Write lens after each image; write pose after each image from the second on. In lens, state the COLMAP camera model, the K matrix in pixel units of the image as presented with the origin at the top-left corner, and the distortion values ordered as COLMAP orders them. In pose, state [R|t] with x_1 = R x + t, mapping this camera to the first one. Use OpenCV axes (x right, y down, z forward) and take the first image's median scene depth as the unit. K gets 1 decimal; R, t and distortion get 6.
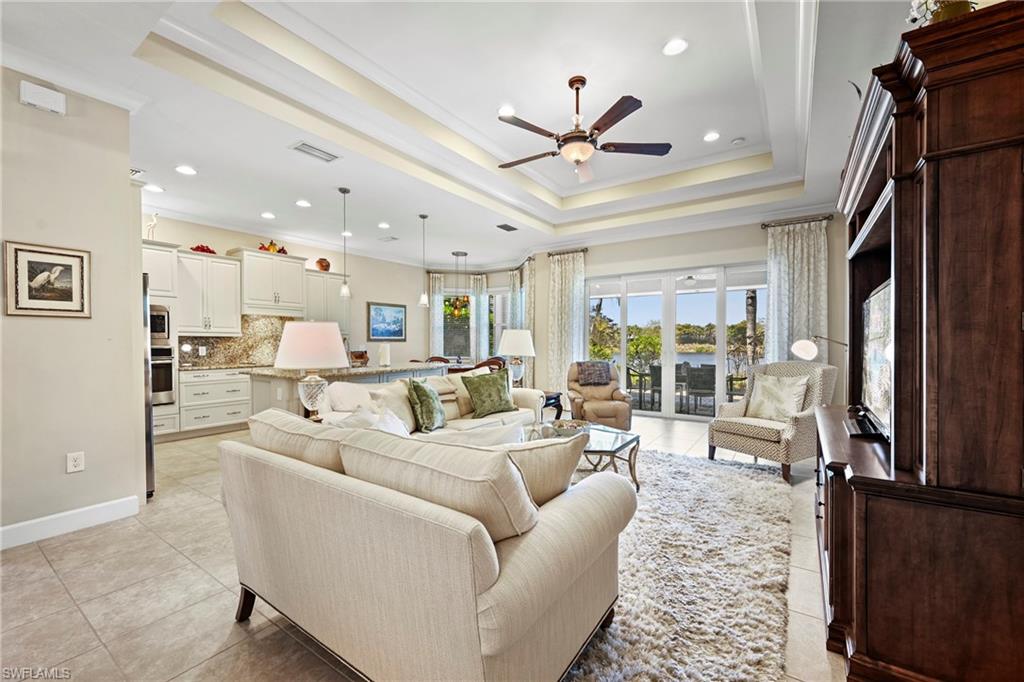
lens RADIAL K [[416.2, 0, 514.8], [0, 416.2, 346.0], [0, 0, 1]] dist [0.001052, 0.000597]
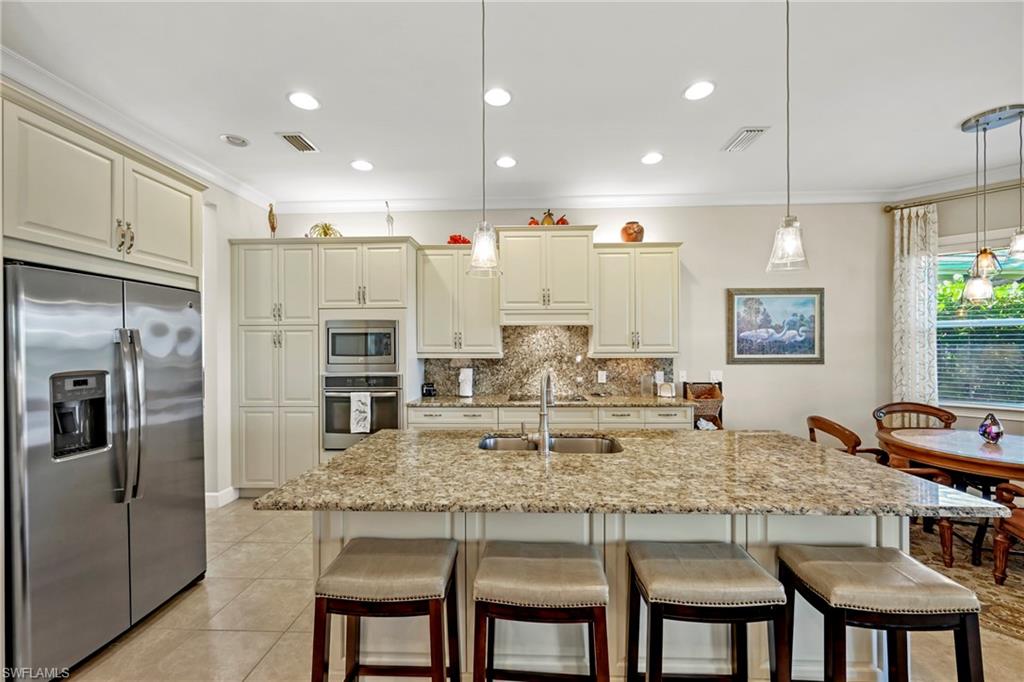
lens RADIAL K [[416.2, 0, 503.8], [0, 416.2, 344.2], [0, 0, 1]] dist [0.001052, 0.000597]
pose [[0.535676, -0.002804, -0.844419, -0.113603], [-0.005784, 0.999959, -0.006990, -0.058289], [0.844404, 0.008628, 0.535638, 0.910580]]
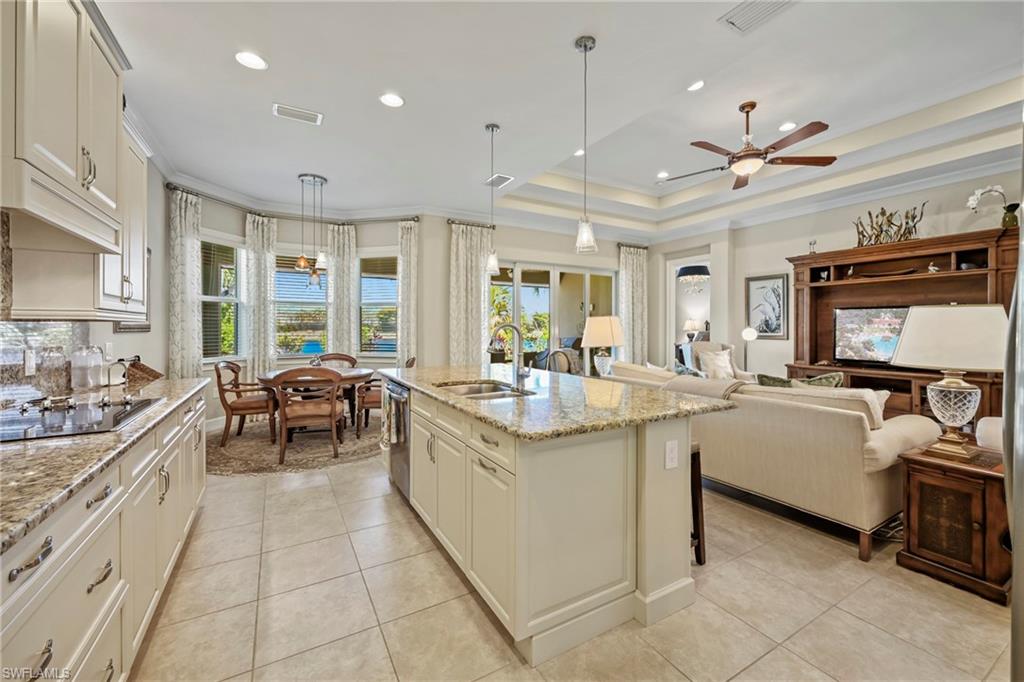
lens RADIAL K [[416.2, 0, 523.5], [0, 416.2, 328.0], [0, 0, 1]] dist [0.001052, 0.000597]
pose [[0.427498, -0.002748, 0.904012, -1.033412], [0.011206, 0.999935, -0.002260, -0.019625], [-0.903947, 0.011097, 0.427501, 0.948469]]
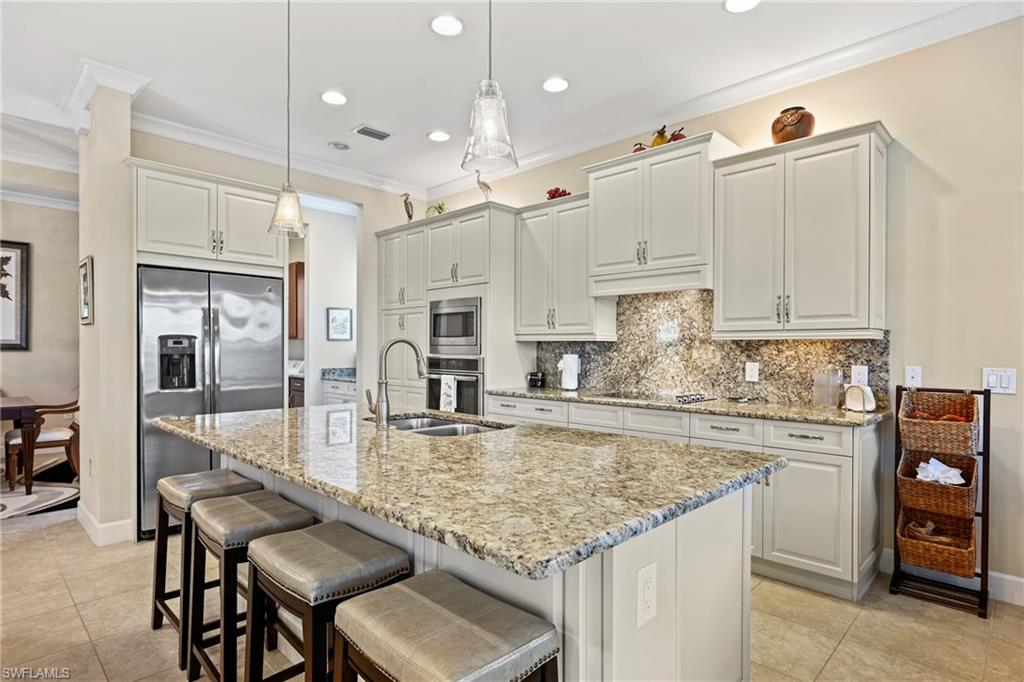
lens RADIAL K [[537.7, 0, 504.3], [0, 537.7, 357.4], [0, 0, 1]] dist [0.000314, -0.002945]
pose [[-0.178939, 0.017507, -0.983704, 0.027312], [-0.015061, 0.999676, 0.020531, -0.019643], [0.983745, 0.018490, -0.178617, 1.437161]]
